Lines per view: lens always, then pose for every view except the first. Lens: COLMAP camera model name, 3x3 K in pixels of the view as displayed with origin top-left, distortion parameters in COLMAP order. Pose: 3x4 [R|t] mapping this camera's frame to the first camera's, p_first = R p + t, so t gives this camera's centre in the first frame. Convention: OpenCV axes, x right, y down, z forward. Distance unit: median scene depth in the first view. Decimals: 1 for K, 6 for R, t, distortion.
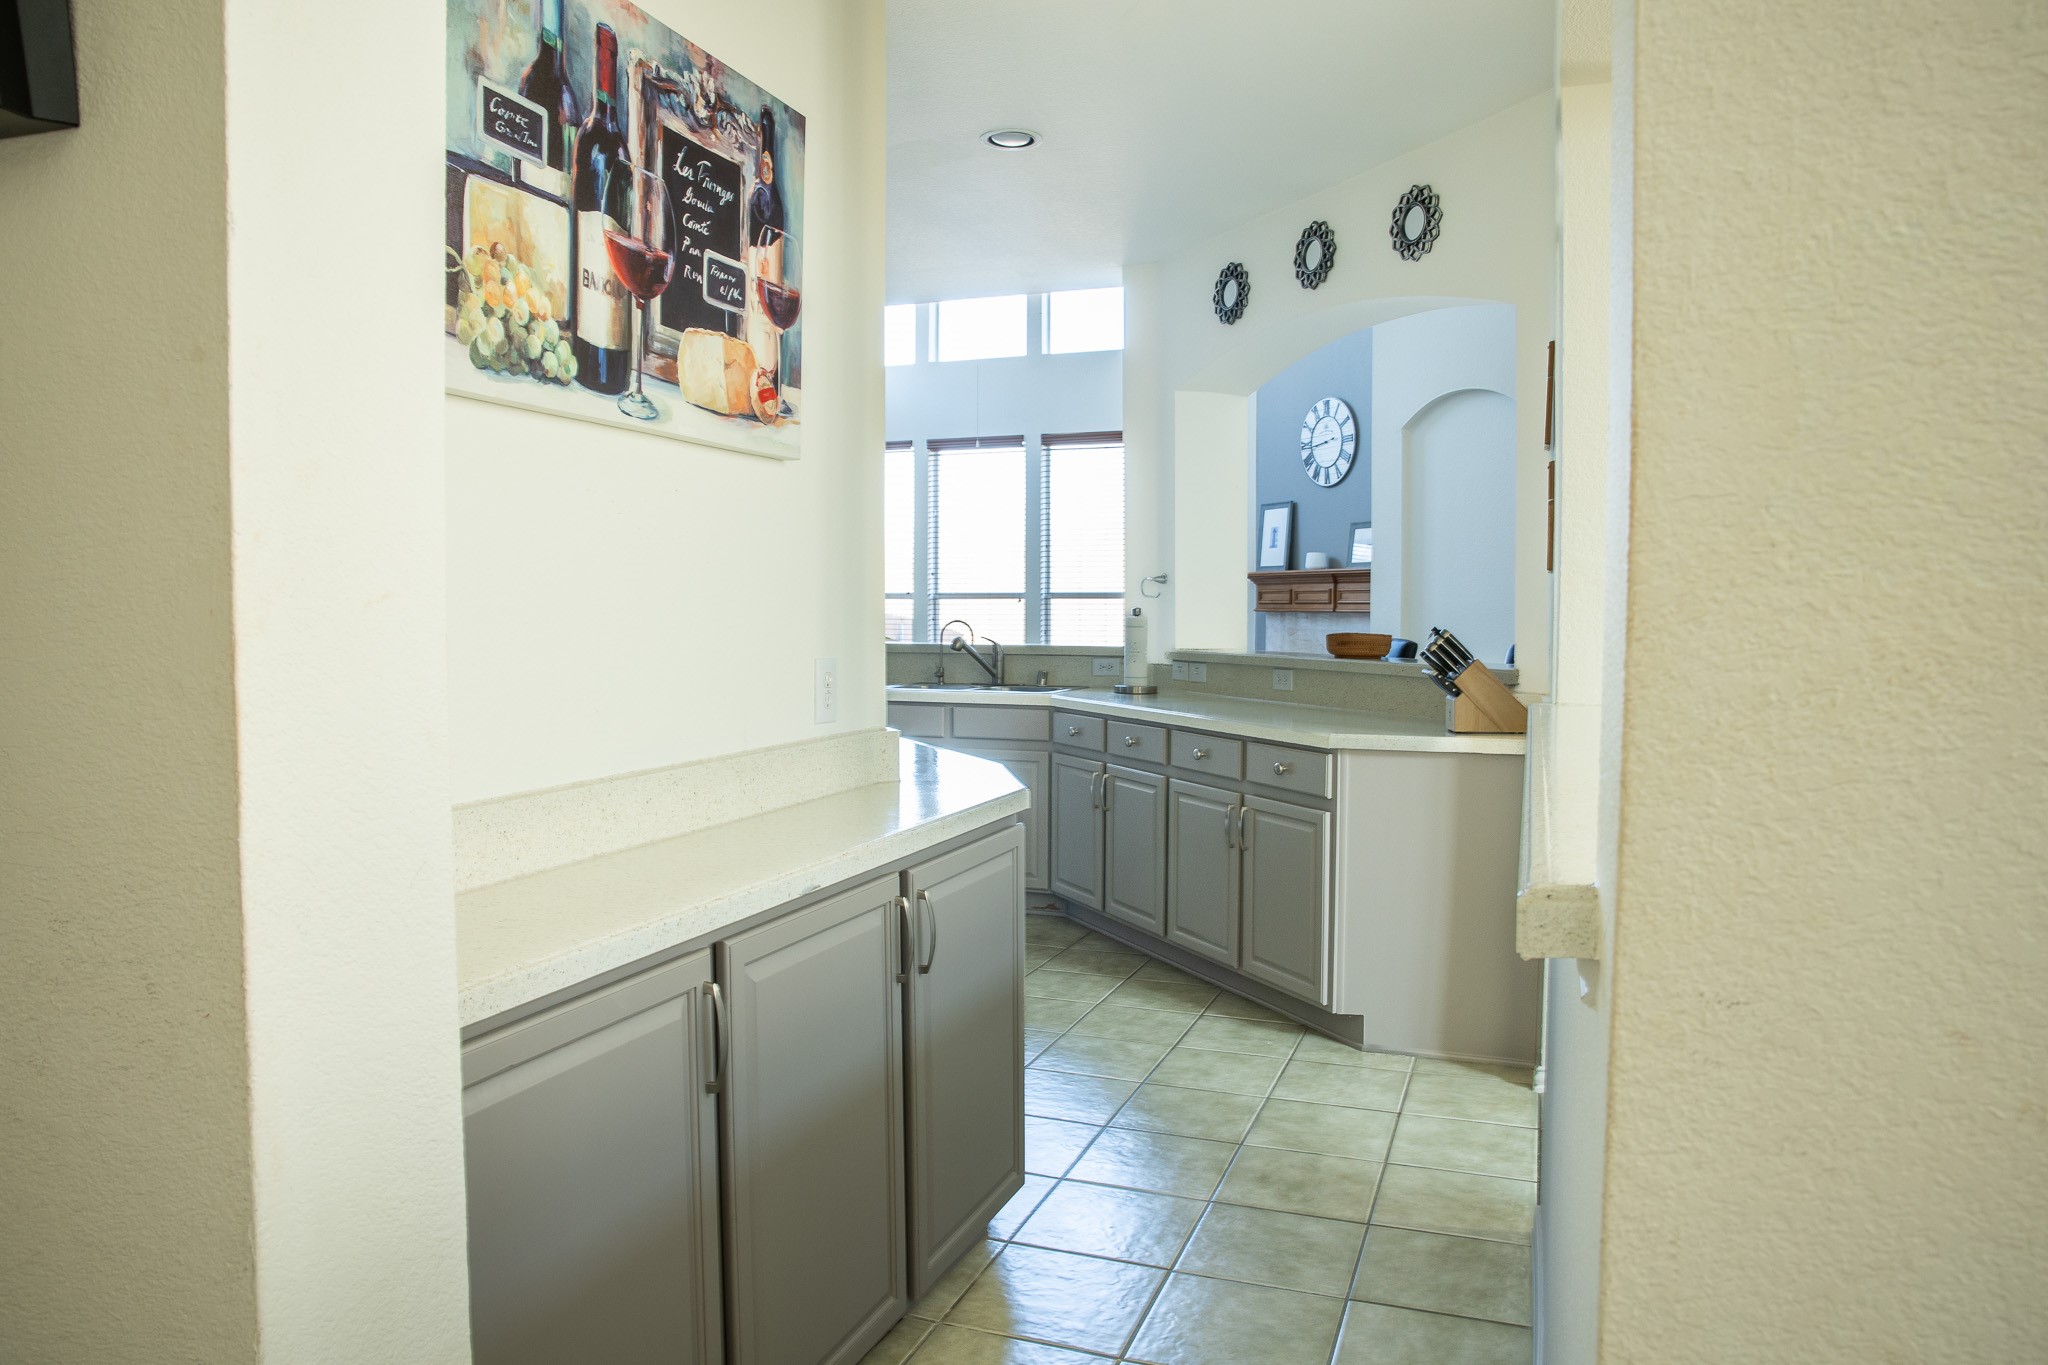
lens RADIAL K [[1391.5, 0, 1024.0], [0, 1391.5, 682.5], [0, 0, 1]] dist [-0.115656, 0.094009]
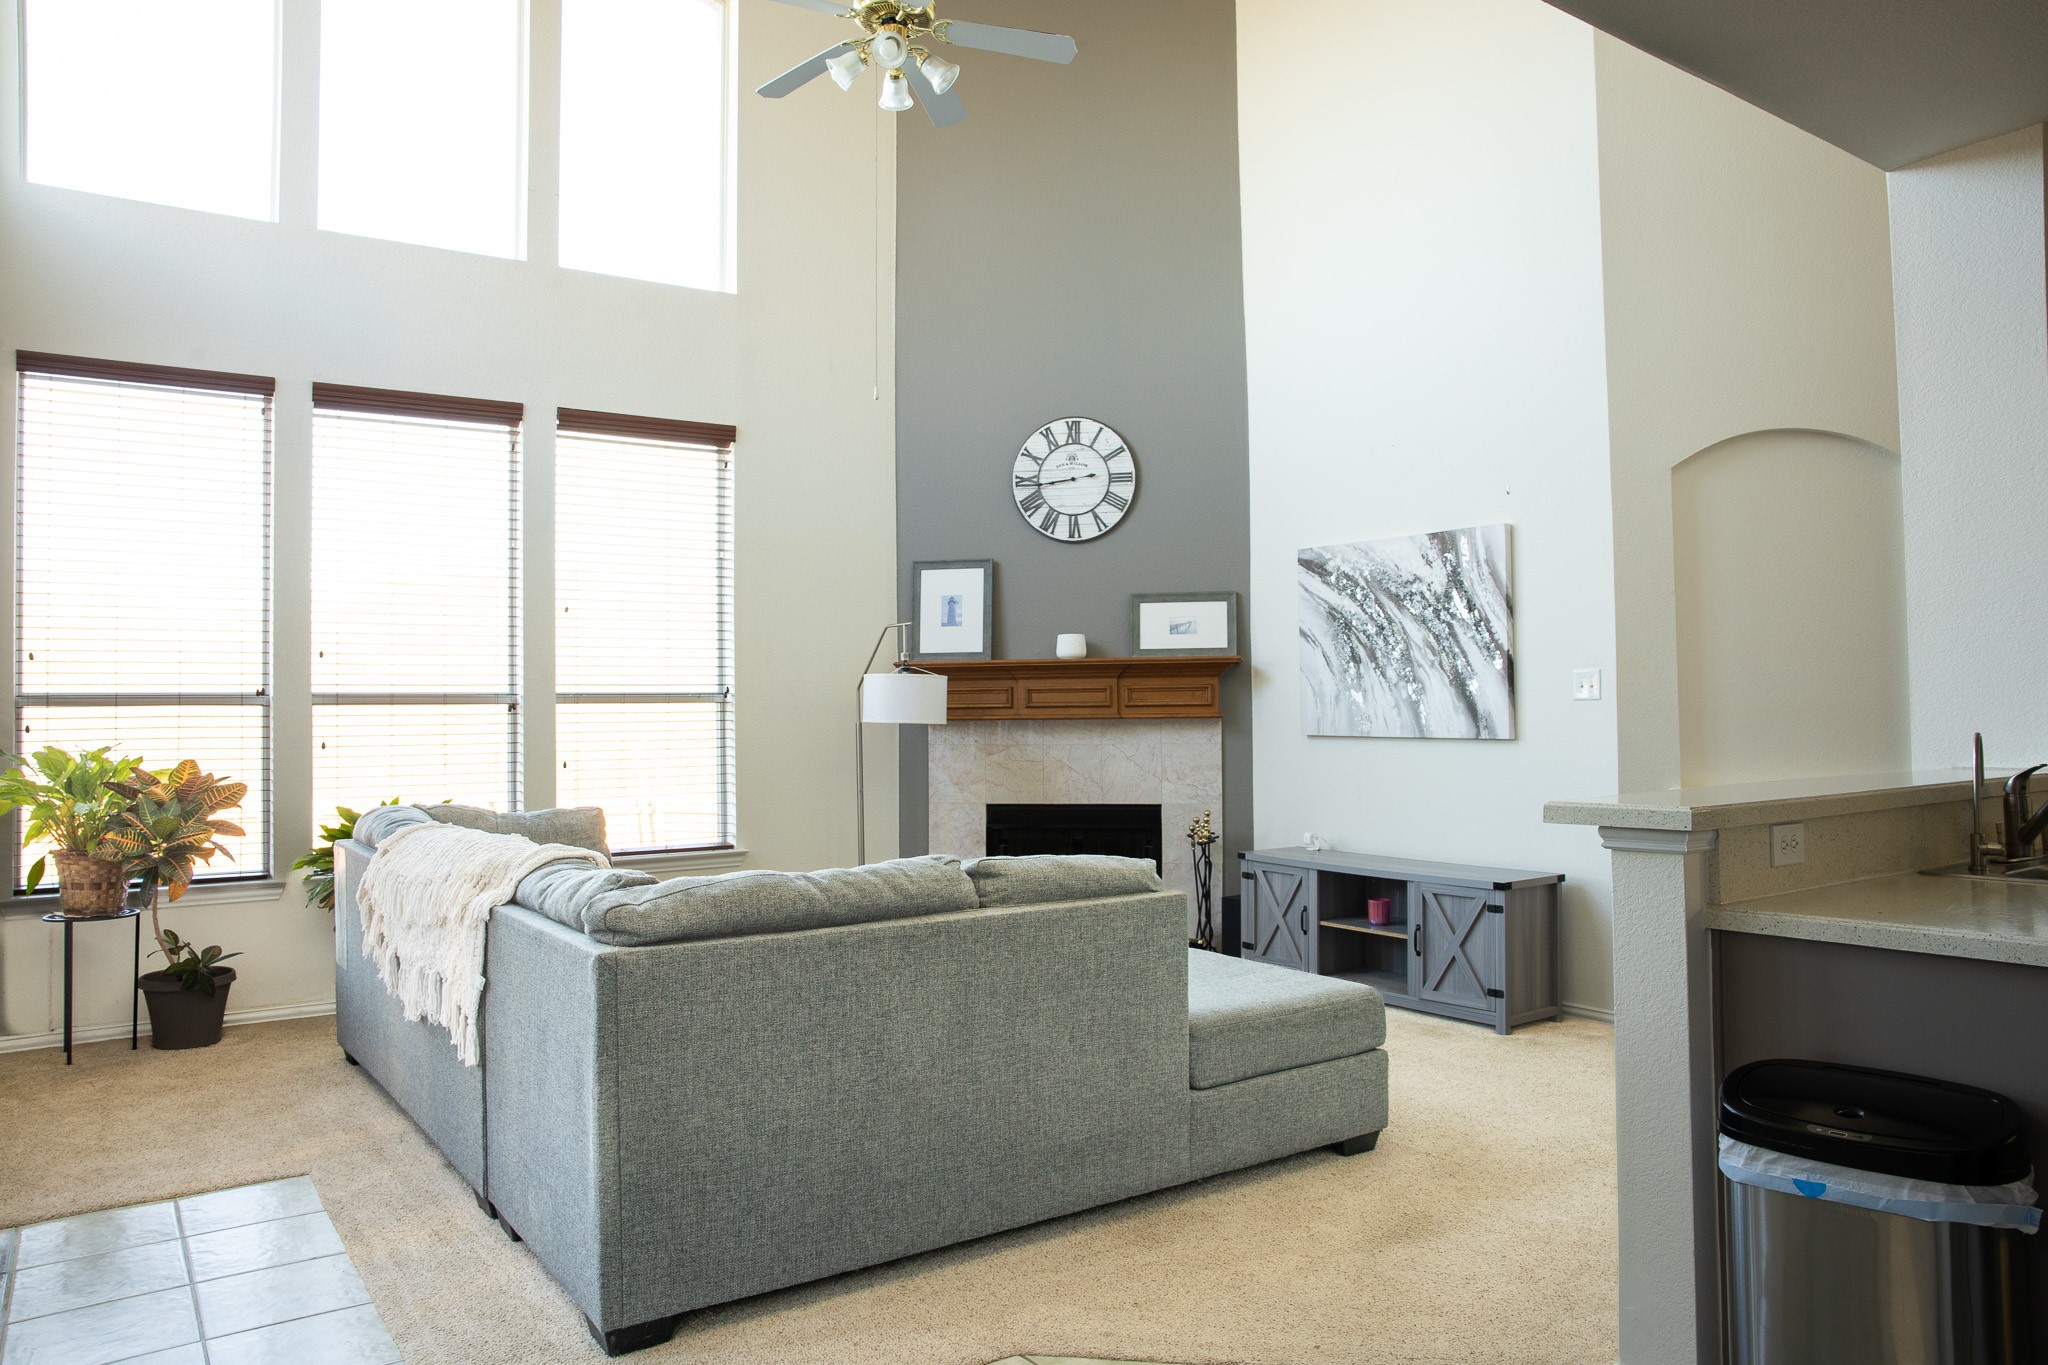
lens RADIAL K [[1391.5, 0, 1024.0], [0, 1391.5, 682.5], [0, 0, 1]] dist [-0.115656, 0.094009]
pose [[0.568321, 0.003297, 0.822800, -0.377248], [0.057457, 0.997392, -0.043683, -0.039206], [-0.820798, 0.072102, 0.566650, 0.611183]]
